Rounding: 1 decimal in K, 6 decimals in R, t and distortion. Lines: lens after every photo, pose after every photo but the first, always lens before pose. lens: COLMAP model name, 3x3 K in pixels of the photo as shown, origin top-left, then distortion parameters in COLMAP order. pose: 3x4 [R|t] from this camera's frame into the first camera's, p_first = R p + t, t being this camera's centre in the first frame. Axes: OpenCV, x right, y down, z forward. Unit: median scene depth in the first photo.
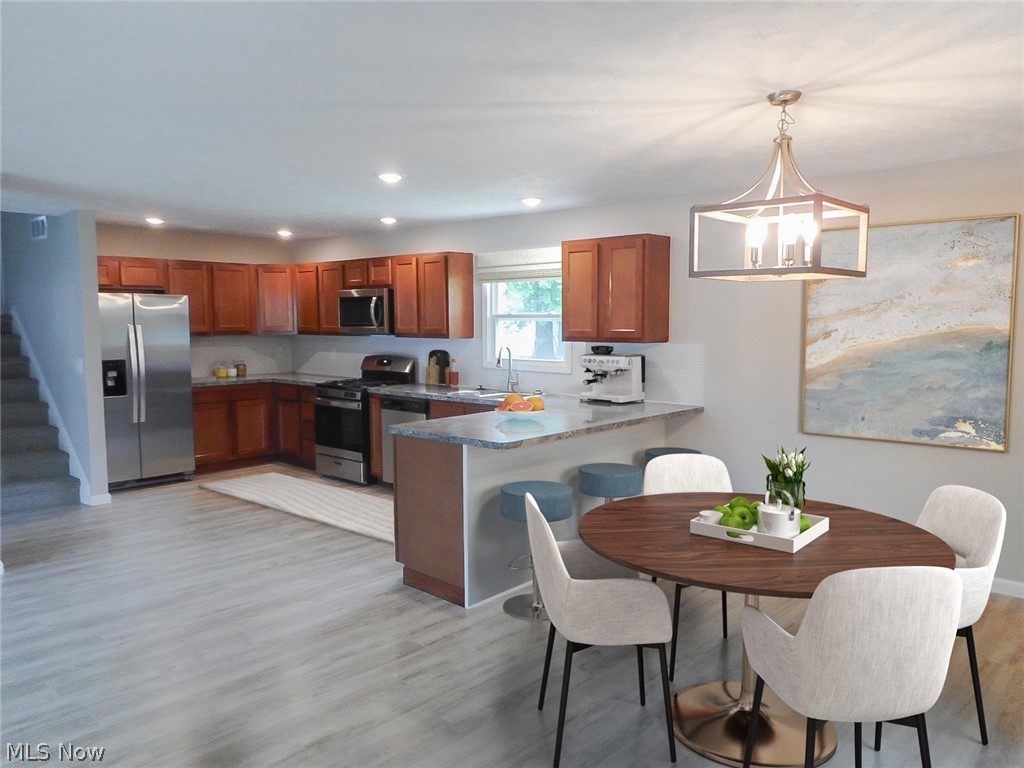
lens RADIAL K [[749.5, 0, 512.0], [0, 749.5, 384.0], [0, 0, 1]] dist [-0.037176, 0.000878]
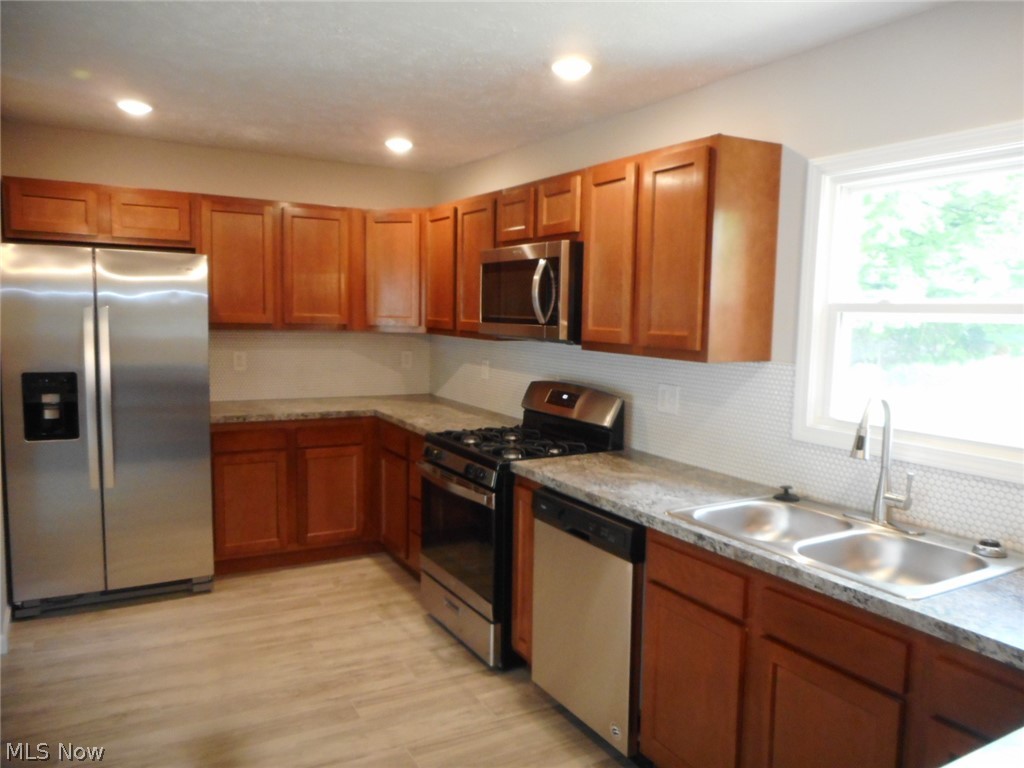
lens RADIAL K [[749.5, 0, 512.0], [0, 749.5, 384.0], [0, 0, 1]] dist [-0.037176, 0.000878]
pose [[0.949658, 0.055656, -0.308305, -0.055274], [-0.053114, 0.998450, 0.016638, -0.046427], [0.308754, 0.000575, 0.951142, 0.550187]]
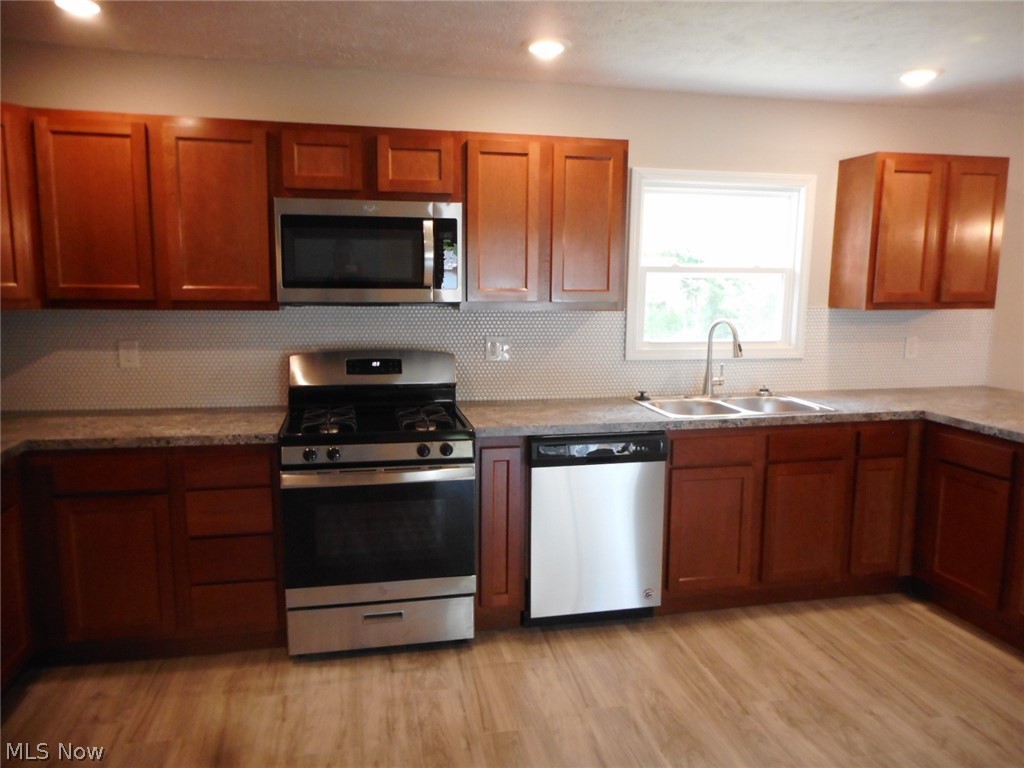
lens RADIAL K [[749.5, 0, 512.0], [0, 749.5, 384.0], [0, 0, 1]] dist [-0.037176, 0.000878]
pose [[0.580985, -0.099954, 0.807753, -0.512267], [0.060145, 0.994990, 0.079863, -0.051620], [-0.811689, 0.002184, 0.584086, 0.694498]]
